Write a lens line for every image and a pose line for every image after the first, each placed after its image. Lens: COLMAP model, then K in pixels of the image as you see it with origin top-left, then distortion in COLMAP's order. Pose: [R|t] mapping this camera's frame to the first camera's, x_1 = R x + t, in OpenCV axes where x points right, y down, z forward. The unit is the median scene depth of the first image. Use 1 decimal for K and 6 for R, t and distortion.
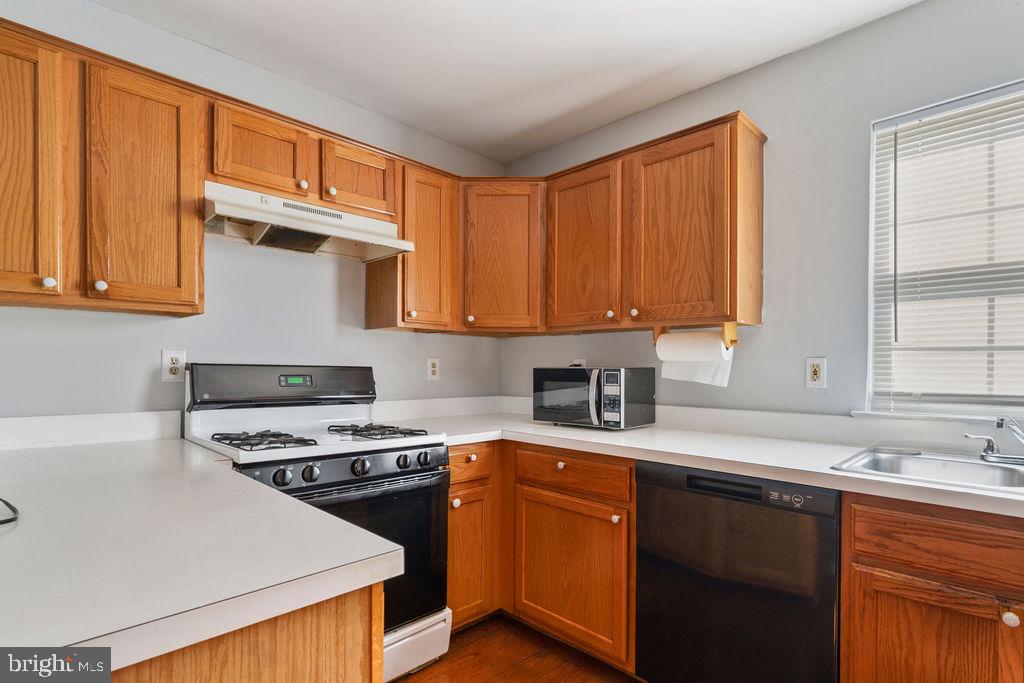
lens RADIAL K [[505.4, 0, 510.2], [0, 505.4, 366.5], [0, 0, 1]] dist [-0.002703, -0.000160]
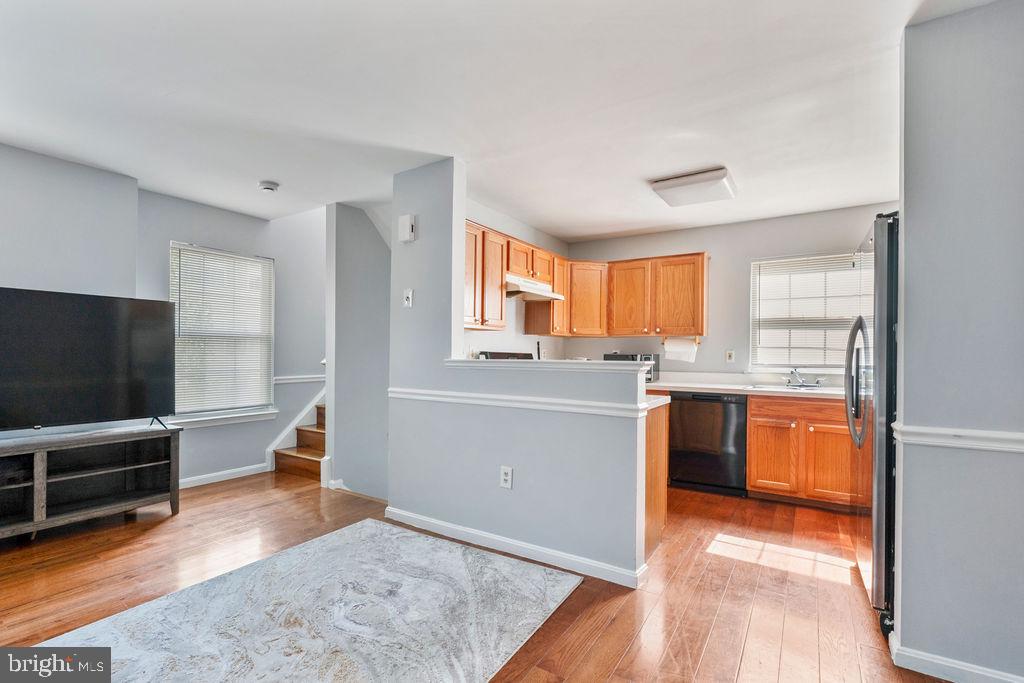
lens RADIAL K [[465.0, 0, 512.0], [0, 465.0, 356.8], [0, 0, 1]] dist [-0.003452, -0.000332]
pose [[0.976752, 0.001867, 0.214365, -0.932434], [-0.003557, 0.999966, 0.007496, 0.001168], [-0.214343, -0.008084, 0.976725, -1.002476]]
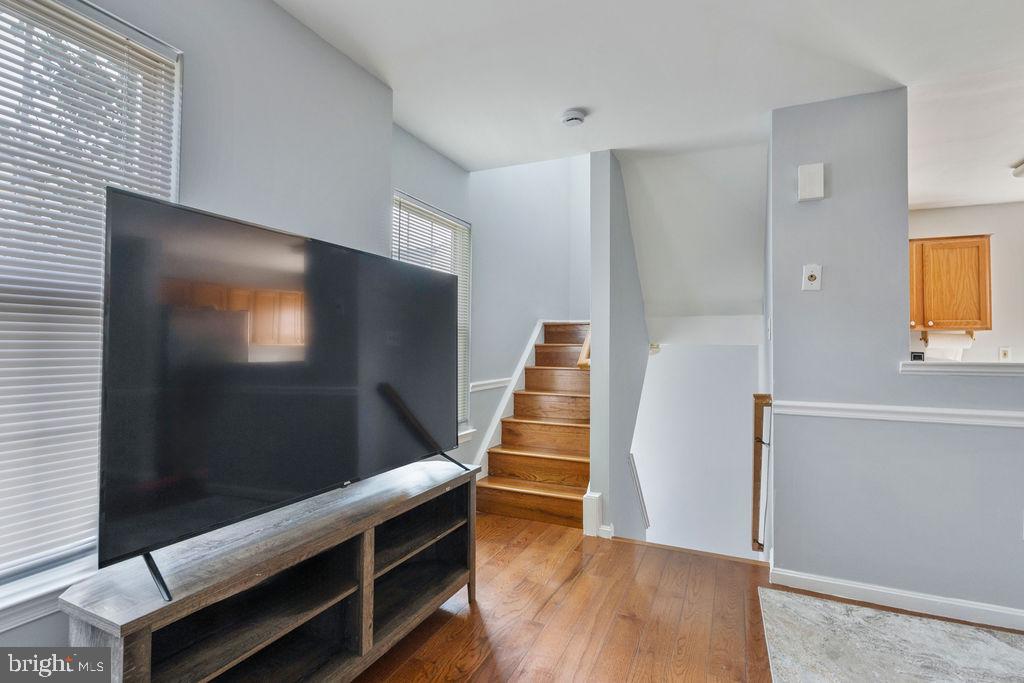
lens RADIAL K [[487.1, 0, 517.4], [0, 487.1, 336.5], [0, 0, 1]] dist [-0.003503, -0.000423]
pose [[0.934692, 0.011390, 0.355277, -2.094822], [-0.004381, 0.999780, -0.020527, -0.011205], [-0.355432, 0.017630, 0.934536, -0.205532]]
